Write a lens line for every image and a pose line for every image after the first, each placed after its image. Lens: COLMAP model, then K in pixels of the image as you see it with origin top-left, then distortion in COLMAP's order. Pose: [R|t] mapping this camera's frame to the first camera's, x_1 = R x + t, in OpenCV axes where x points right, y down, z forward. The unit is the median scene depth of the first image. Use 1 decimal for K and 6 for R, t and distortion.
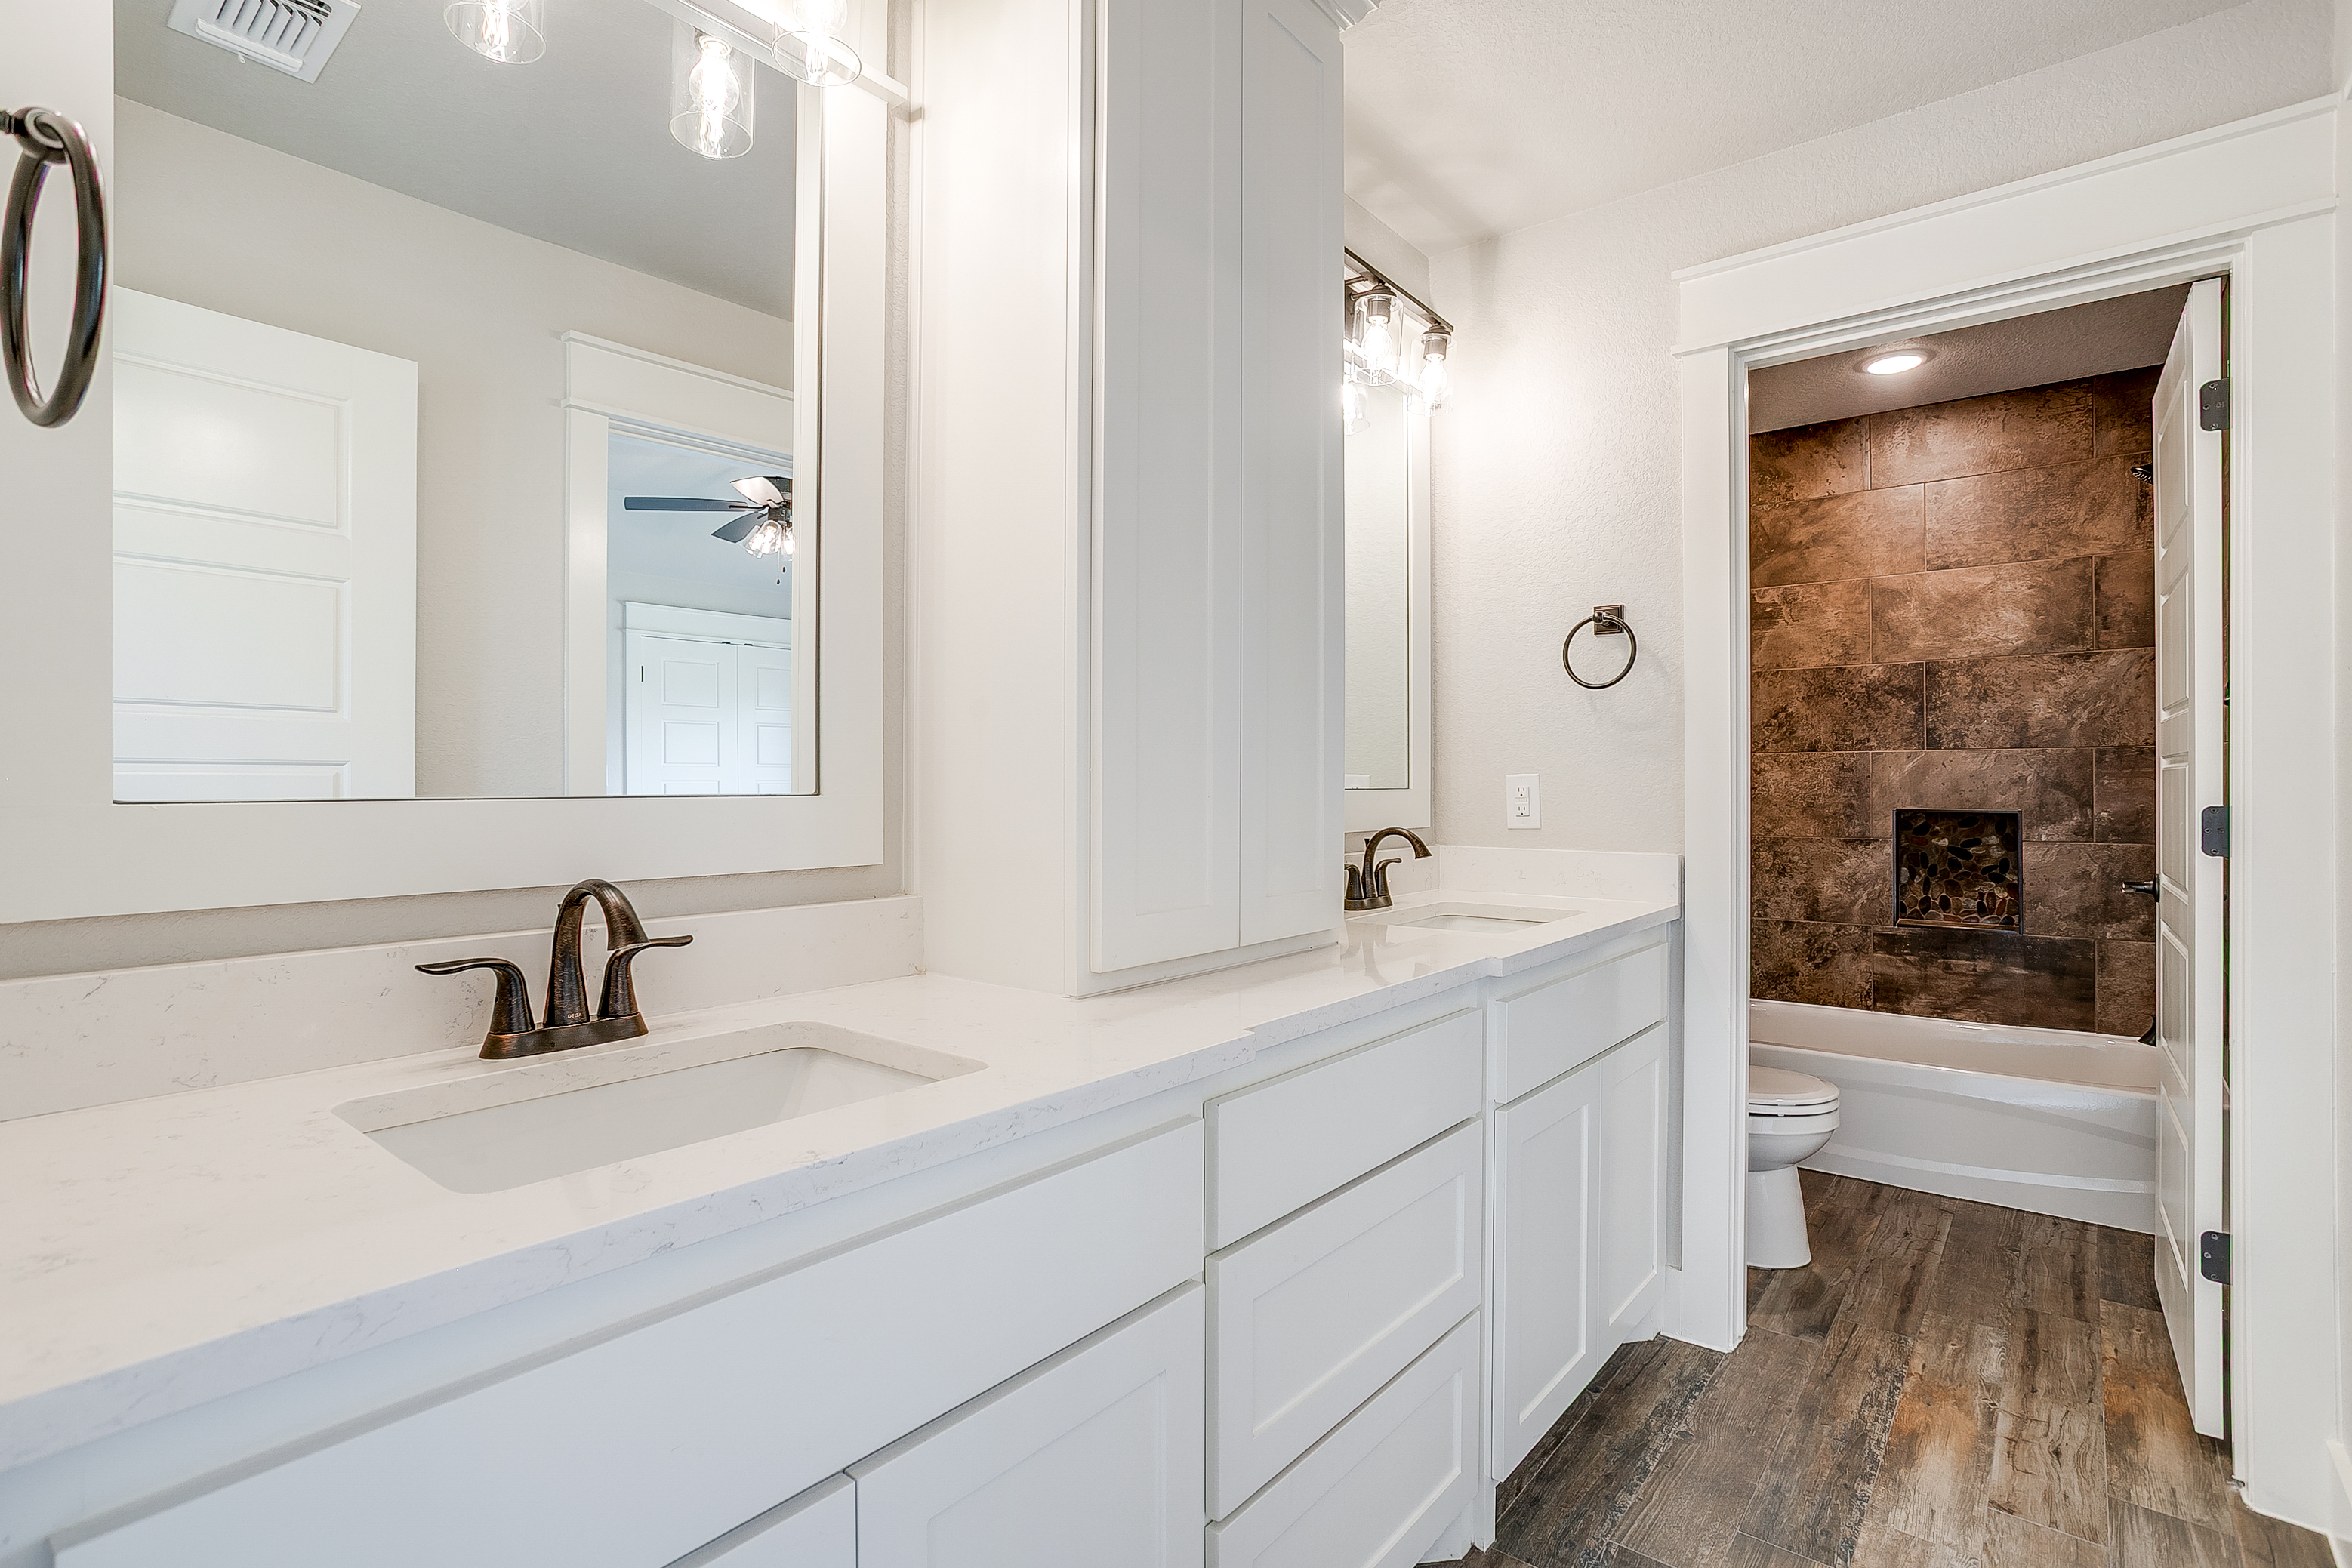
lens RADIAL K [[1164.2, 0, 1135.0], [0, 1164.2, 778.2], [0, 0, 1]] dist [-0.060363, 0.028661]
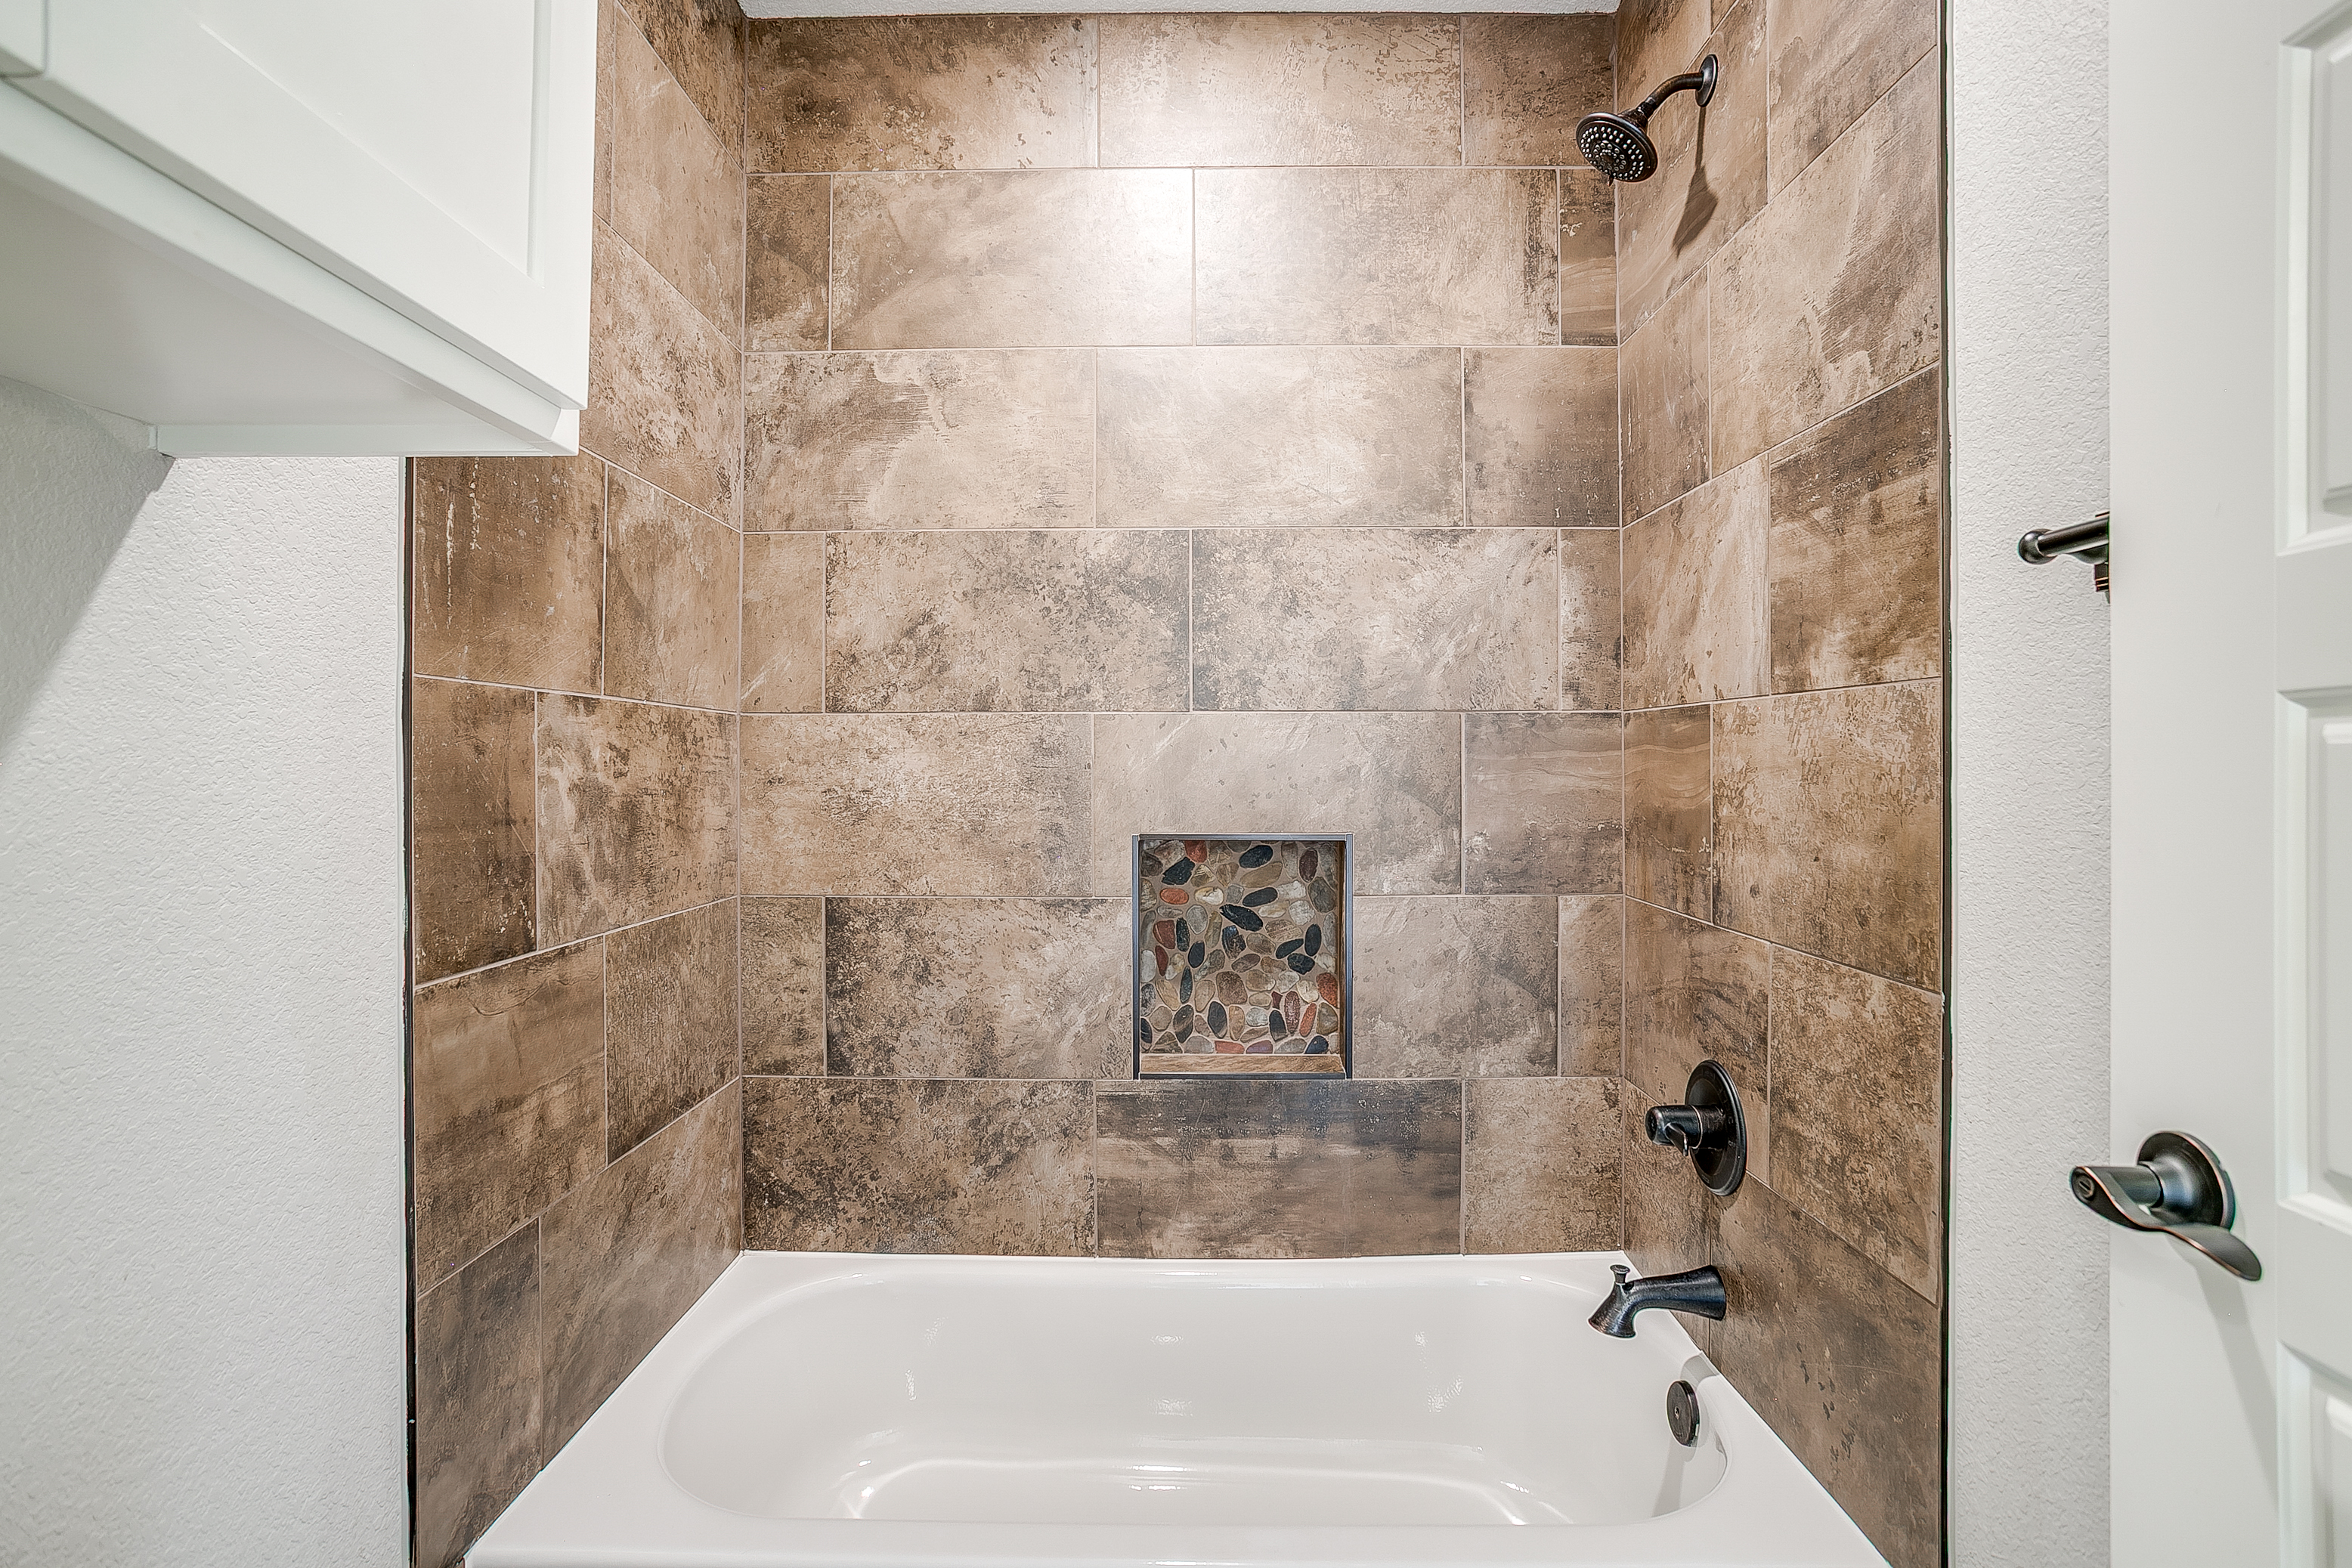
lens RADIAL K [[1164.2, 0, 1135.0], [0, 1164.2, 778.2], [0, 0, 1]] dist [-0.060363, 0.028661]
pose [[0.795996, 0.000947, 0.605301, 0.375163], [-0.004110, 0.999984, 0.003841, 0.001745], [-0.605288, -0.005545, 0.795987, 0.618788]]
